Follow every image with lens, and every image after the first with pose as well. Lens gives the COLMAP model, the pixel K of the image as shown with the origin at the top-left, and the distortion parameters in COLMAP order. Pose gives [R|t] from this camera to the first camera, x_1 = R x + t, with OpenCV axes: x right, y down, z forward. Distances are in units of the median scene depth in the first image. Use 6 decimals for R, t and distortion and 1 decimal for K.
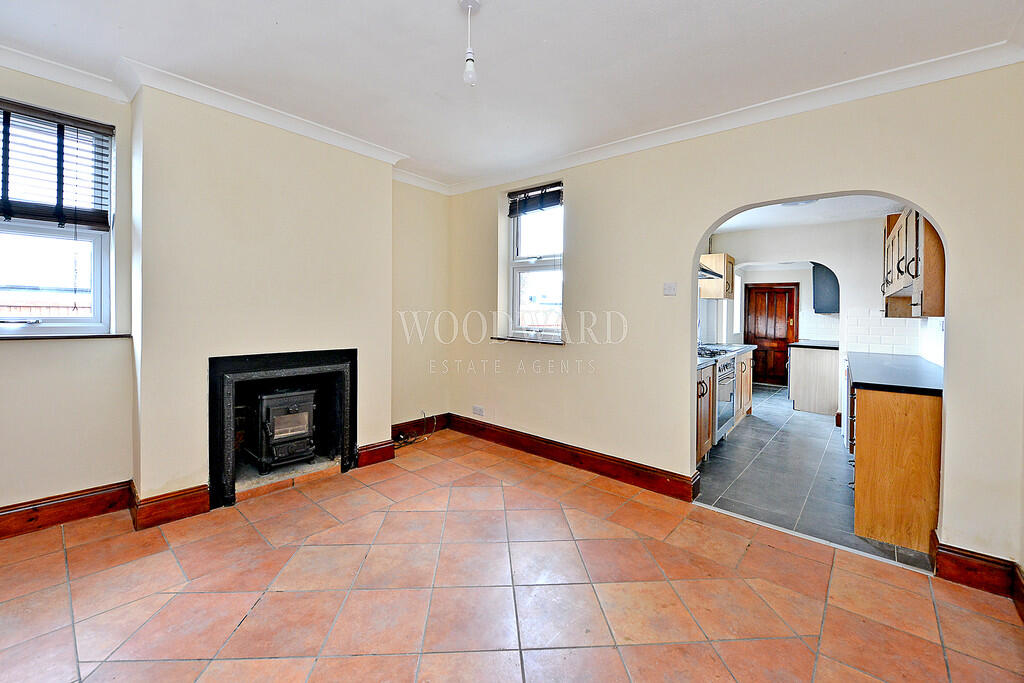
lens RADIAL K [[407.3, 0, 497.9], [0, 407.3, 309.1], [0, 0, 1]] dist [-0.004065, -0.000702]
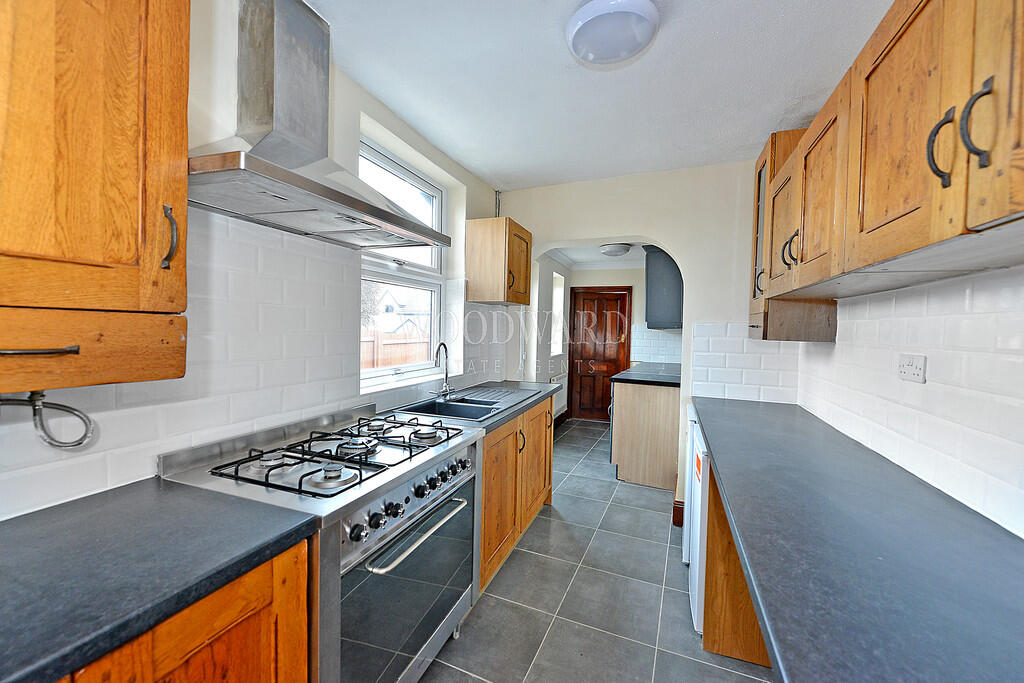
lens RADIAL K [[407.3, 0, 513.0], [0, 407.3, 338.5], [0, 0, 1]] dist [-0.004065, -0.000702]
pose [[0.943442, -0.009673, 0.331397, 0.290546], [-0.006018, 0.998910, 0.046290, -0.001993], [-0.331483, -0.045667, 0.942355, 0.367479]]
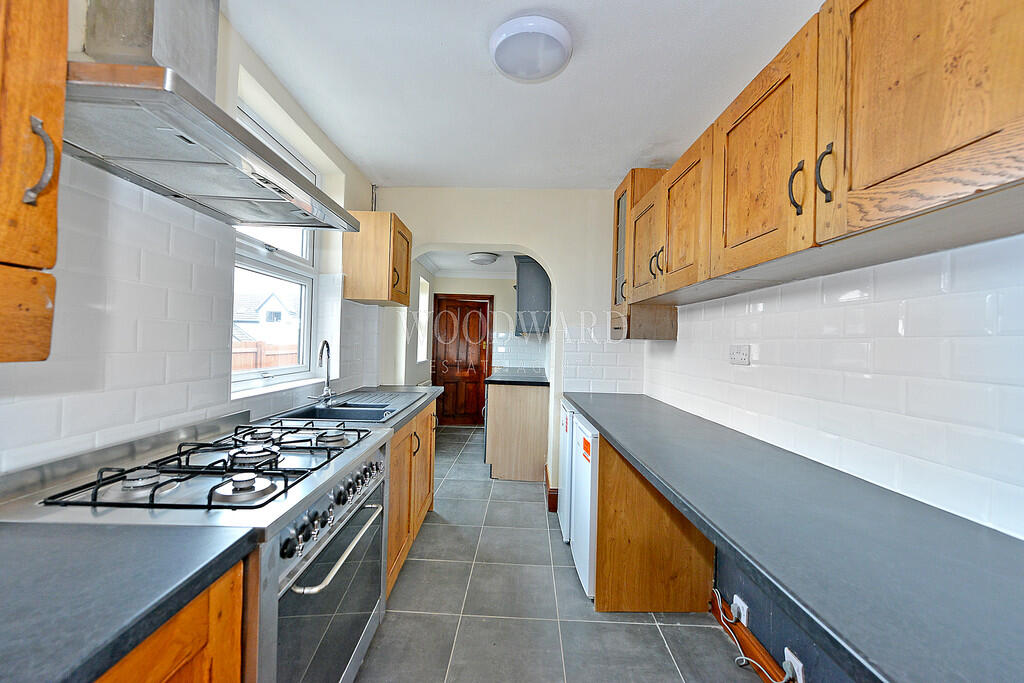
lens RADIAL K [[407.3, 0, 512.6], [0, 407.3, 338.5], [0, 0, 1]] dist [-0.004065, -0.000702]
pose [[0.753049, 0.006518, 0.657932, 0.253528], [-0.019318, 0.999739, 0.012206, 0.008863], [-0.657680, -0.021902, 0.752979, 0.384983]]
